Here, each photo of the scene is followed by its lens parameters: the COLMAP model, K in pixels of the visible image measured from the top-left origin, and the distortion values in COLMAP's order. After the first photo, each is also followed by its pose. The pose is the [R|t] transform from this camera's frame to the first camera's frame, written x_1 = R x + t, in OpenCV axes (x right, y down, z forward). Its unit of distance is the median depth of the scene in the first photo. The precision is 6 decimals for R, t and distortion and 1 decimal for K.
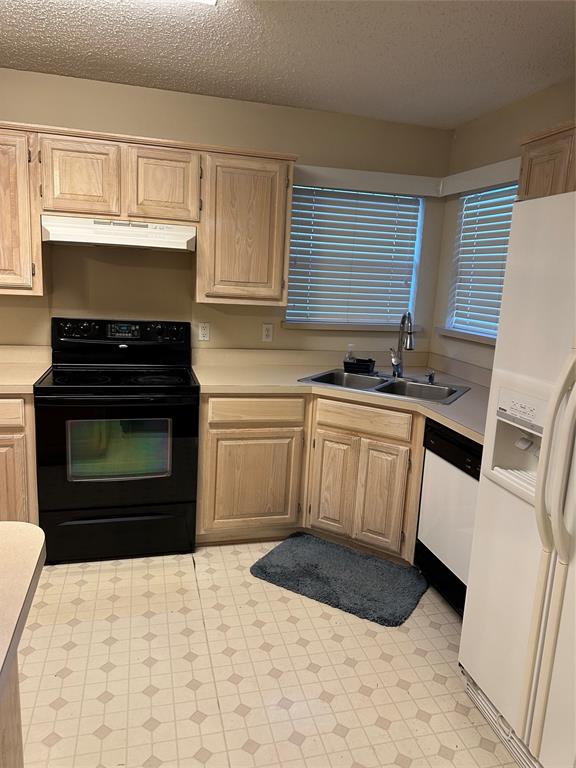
lens RADIAL K [[532.1, 0, 288.0], [0, 532.1, 384.0], [0, 0, 1]] dist [0.029333, -0.065668]
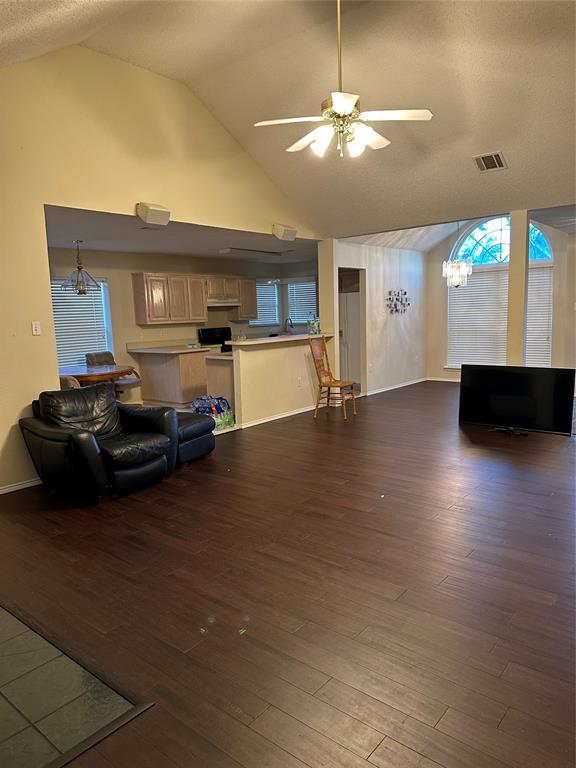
lens RADIAL K [[532.1, 0, 288.0], [0, 532.1, 384.0], [0, 0, 1]] dist [0.029333, -0.065668]
pose [[0.811752, -0.150974, 0.564151, -1.949941], [0.174342, 0.984604, 0.012634, 0.271809], [-0.557372, 0.088100, 0.825575, -2.028111]]
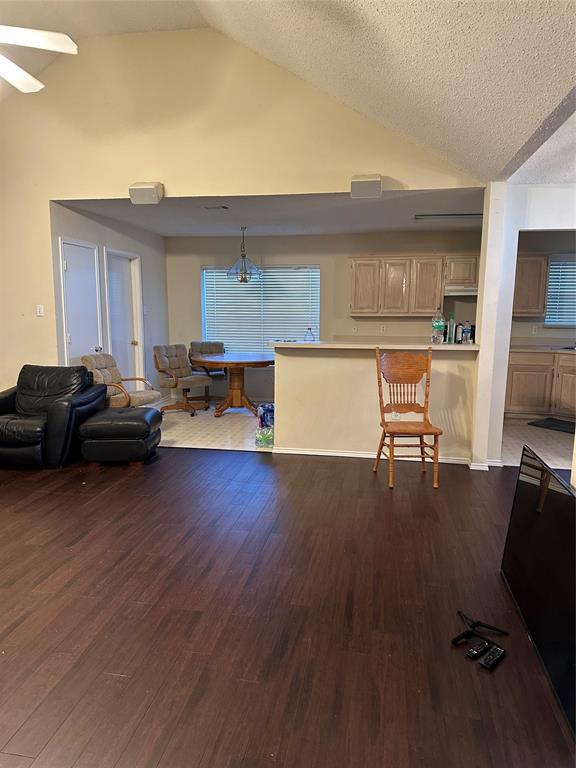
lens RADIAL K [[531.8, 0, 288.0], [0, 531.8, 384.0], [0, 0, 1]] dist [0.185998, -0.353005]
pose [[0.900456, 0.020067, -0.434485, 0.021466], [-0.040891, 0.998416, -0.038633, 0.289588], [0.433022, 0.052554, 0.899850, -1.625274]]
